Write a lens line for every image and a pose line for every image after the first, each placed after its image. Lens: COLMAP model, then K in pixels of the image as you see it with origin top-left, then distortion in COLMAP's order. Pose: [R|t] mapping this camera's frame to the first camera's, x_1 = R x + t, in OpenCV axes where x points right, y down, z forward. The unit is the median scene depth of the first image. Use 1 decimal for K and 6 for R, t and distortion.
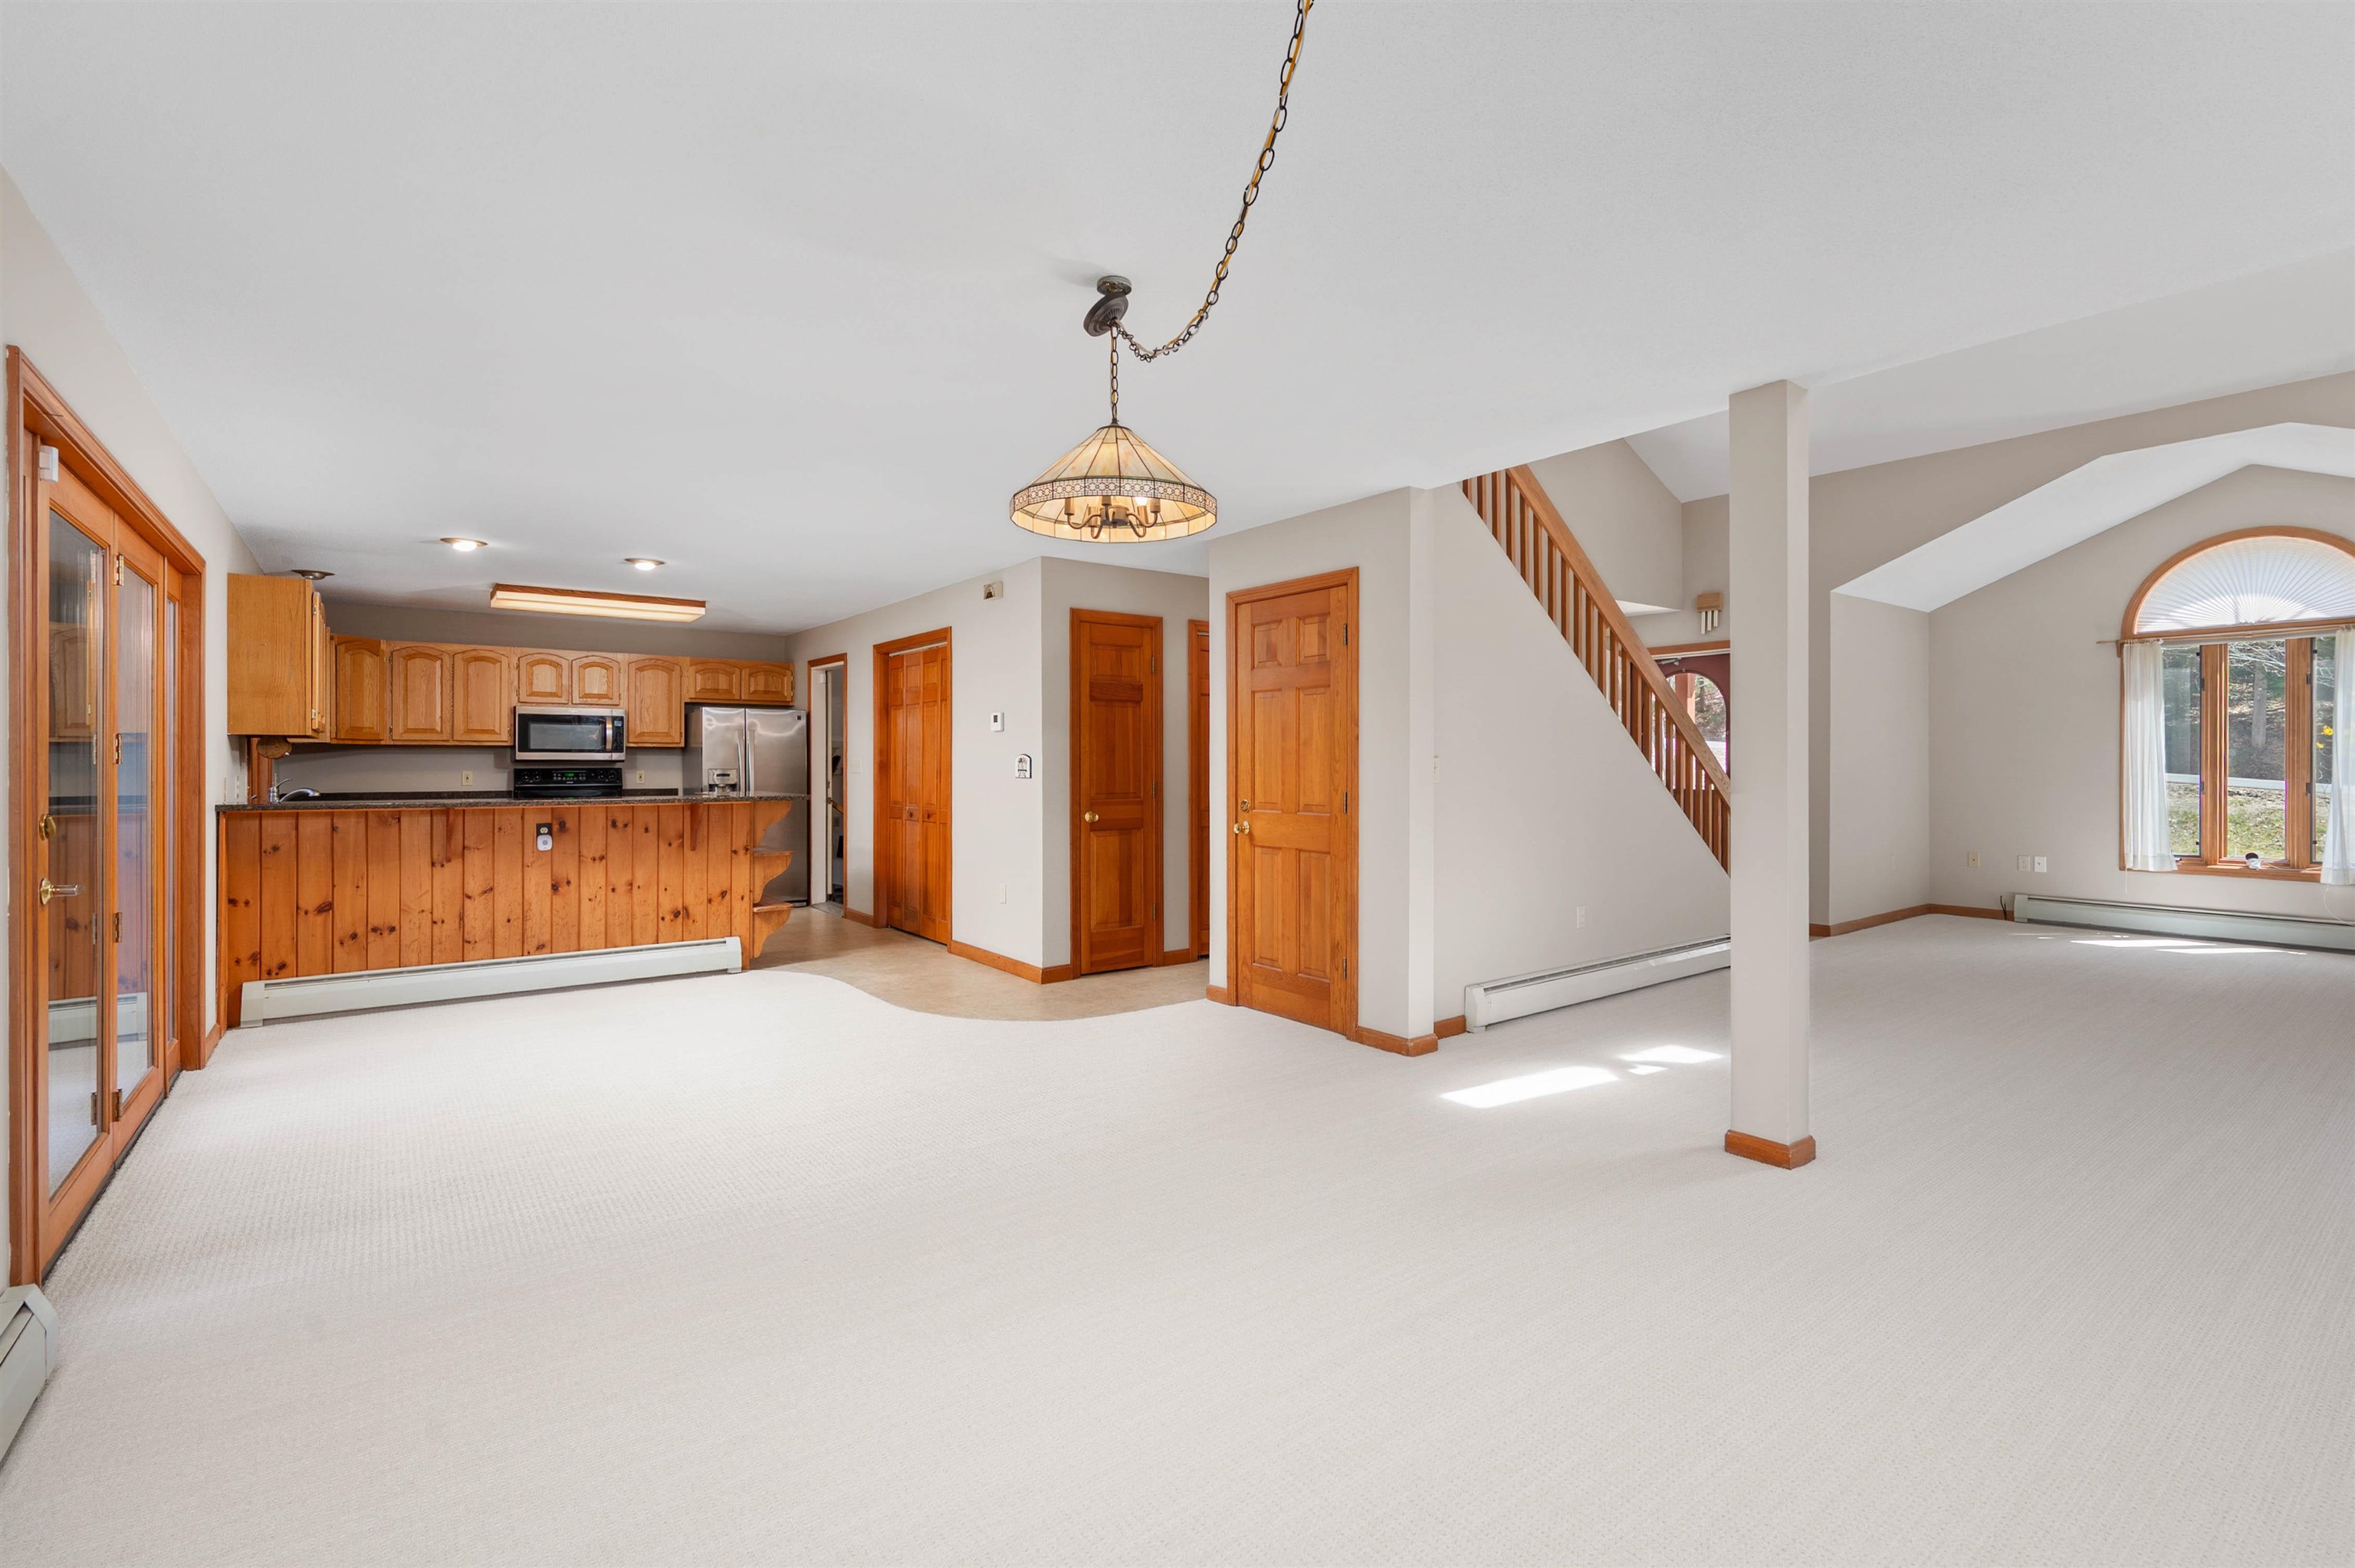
lens RADIAL K [[1055.0, 0, 1175.5], [0, 1055.0, 761.5], [0, 0, 1]] dist [-0.001888, 0.000569]
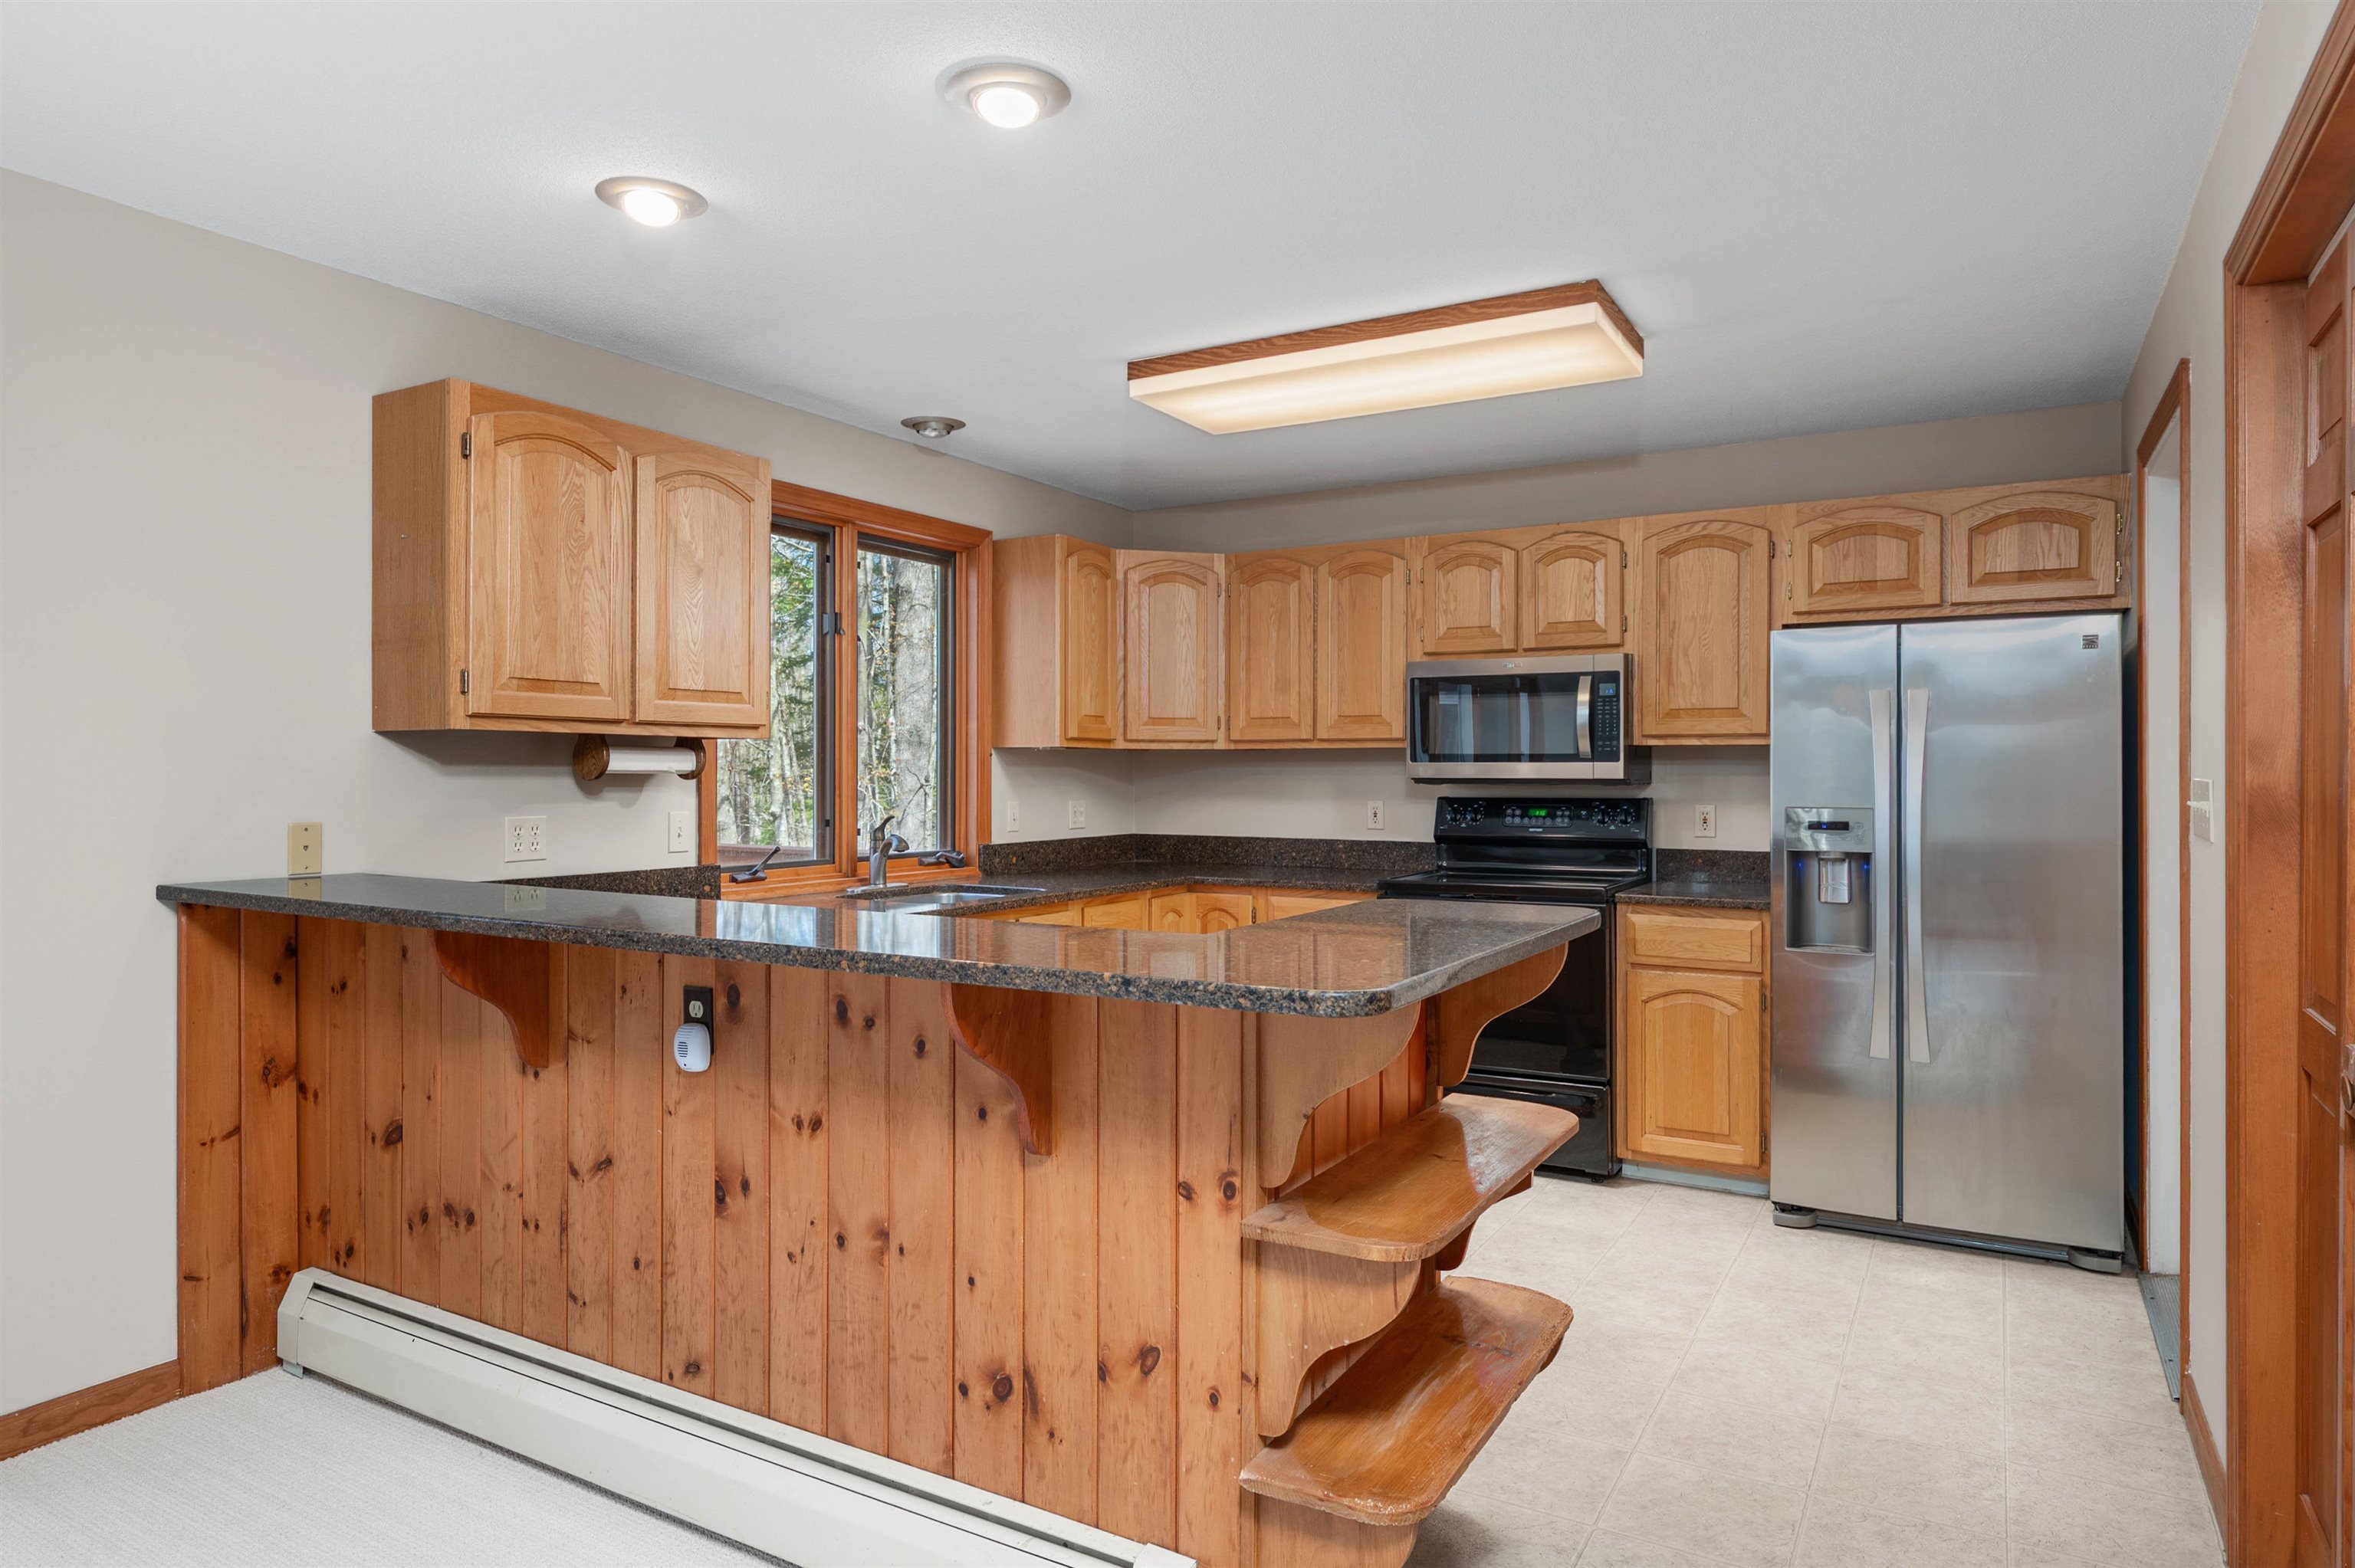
lens RADIAL K [[1379.0, 0, 1196.1], [0, 1379.0, 776.0], [0, 0, 1]] dist [-0.003436, -0.001114]
pose [[0.394654, 0.003805, -0.918822, -0.143635], [0.000114, 0.999991, 0.004190, -0.006799], [0.918830, -0.001758, 0.394650, 0.908374]]
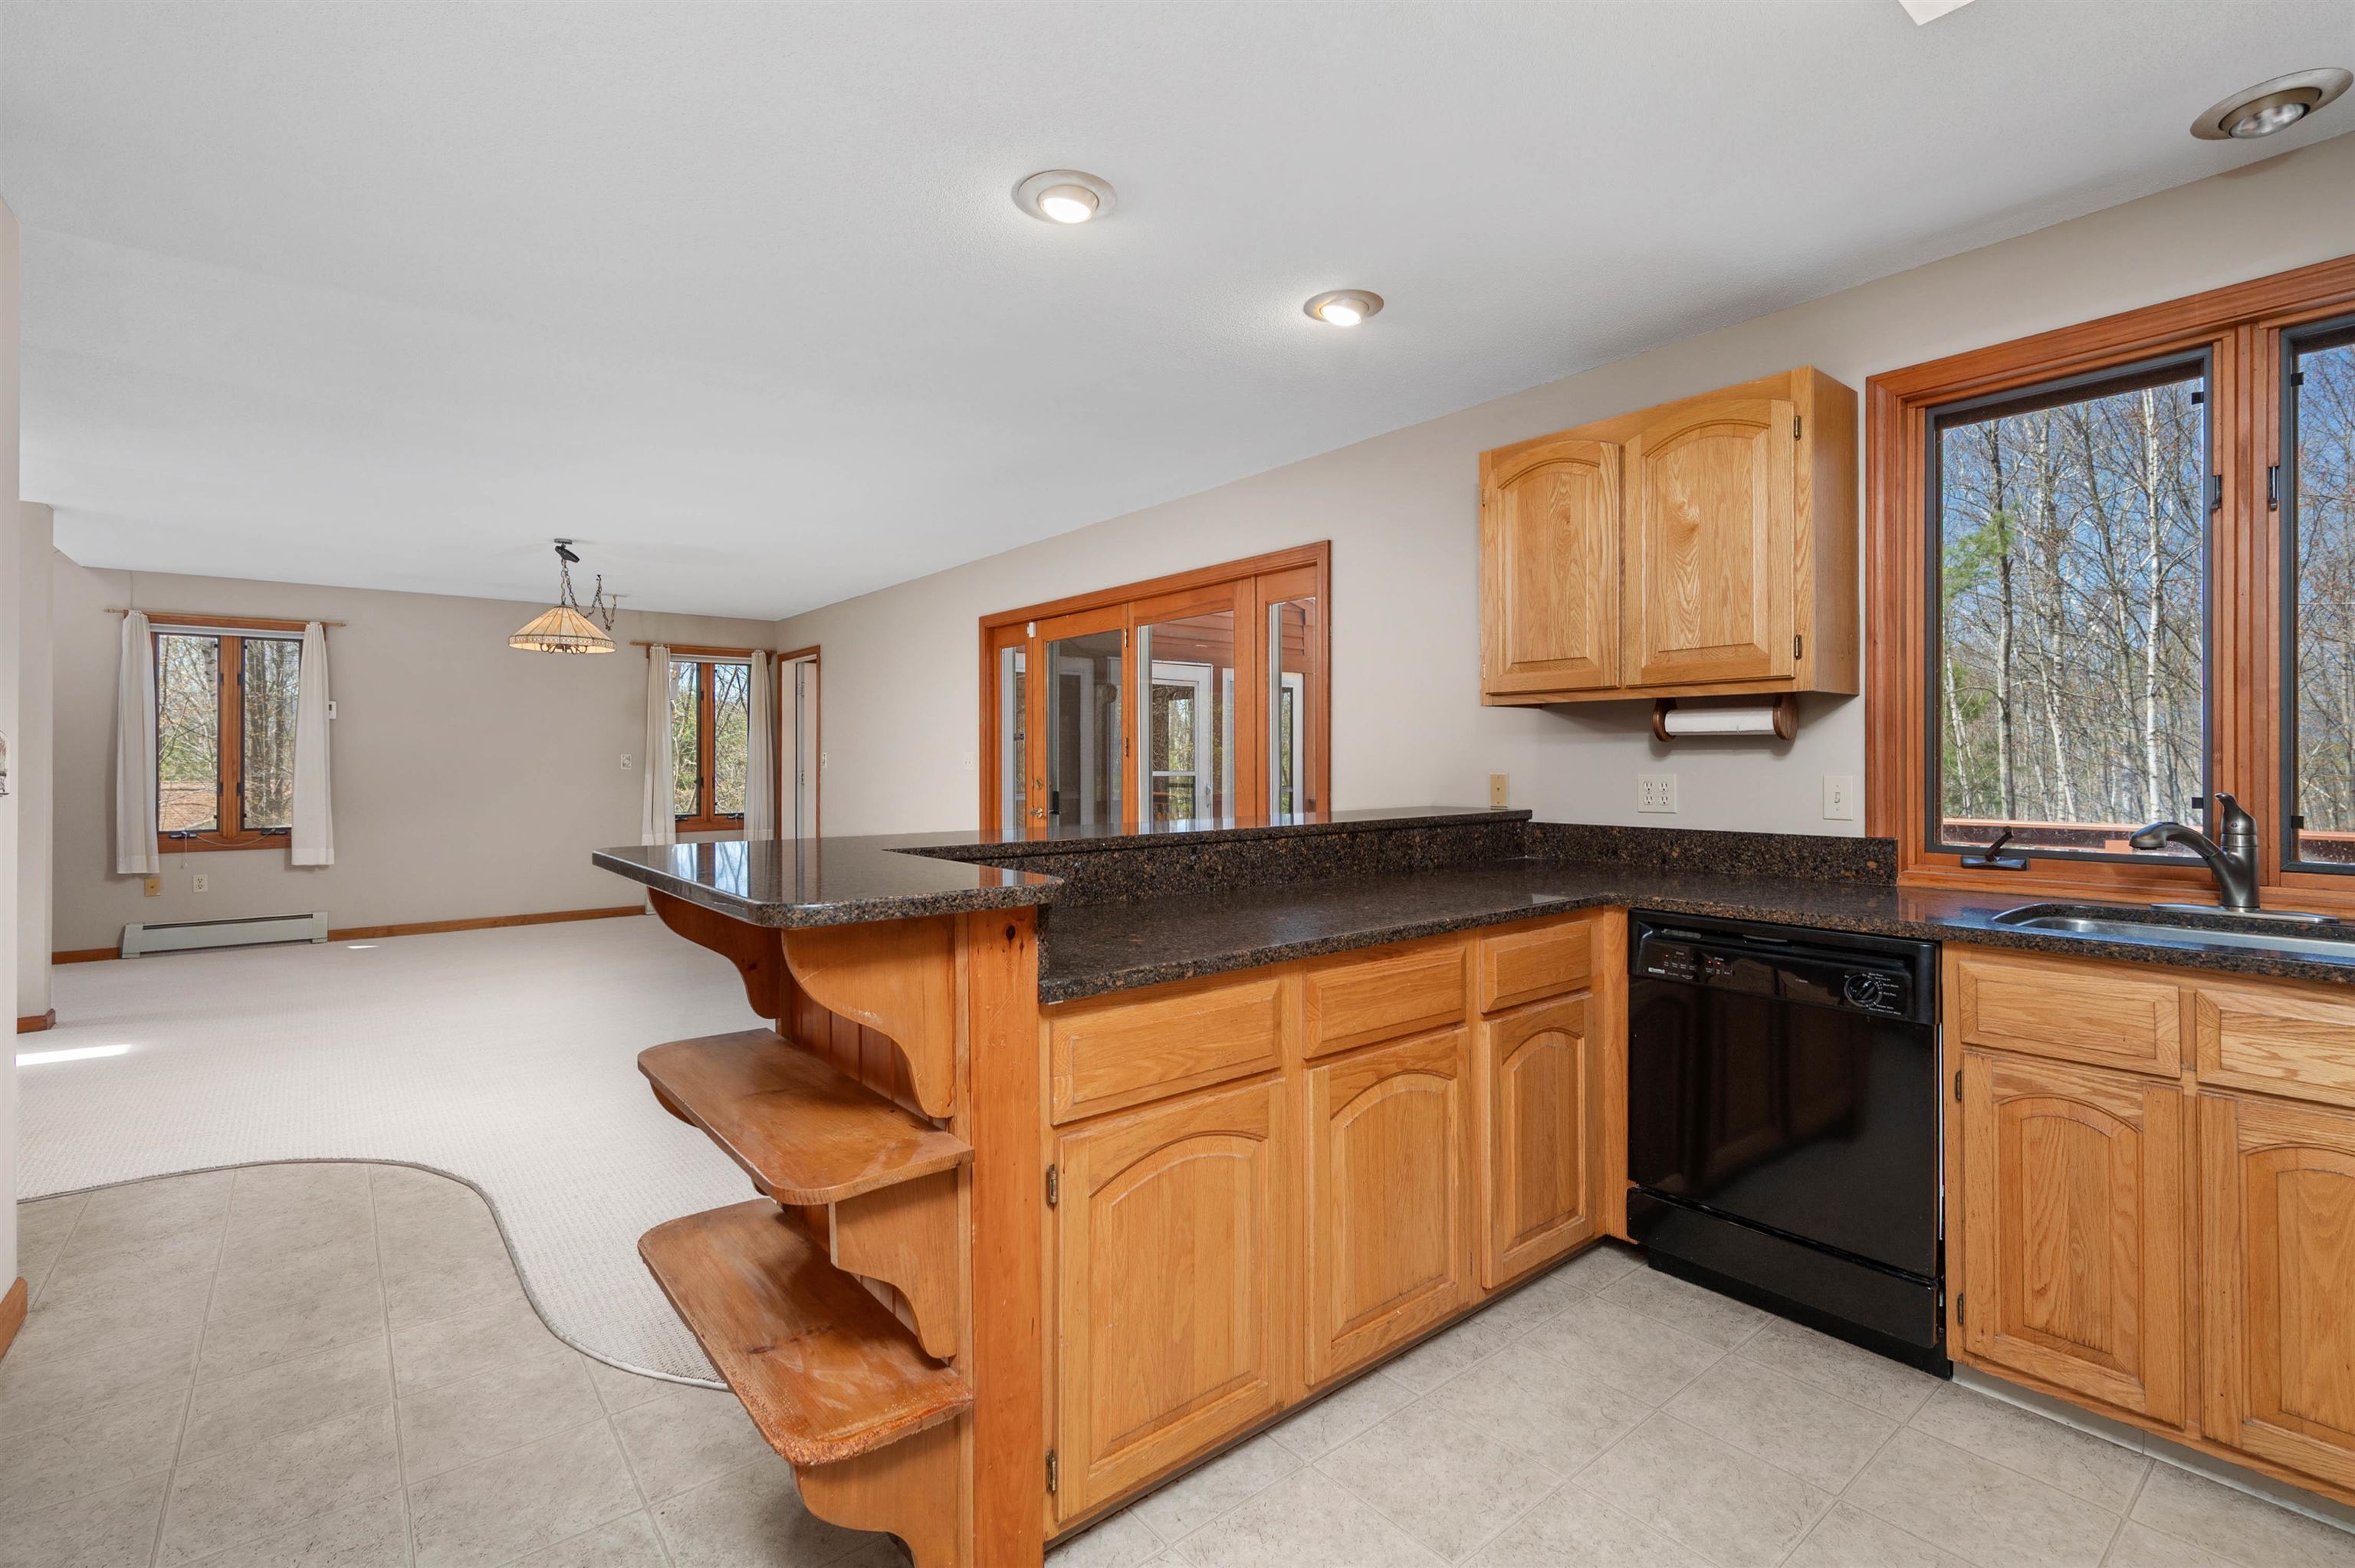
lens RADIAL K [[1055.0, 0, 1173.5], [0, 1055.0, 761.7], [0, 0, 1]] dist [-0.001888, 0.000569]
pose [[-0.999424, 0.003330, -0.033762, -0.528964], [0.003377, 0.999993, -0.001323, 0.006163], [0.033757, -0.001436, -0.999429, 1.373645]]
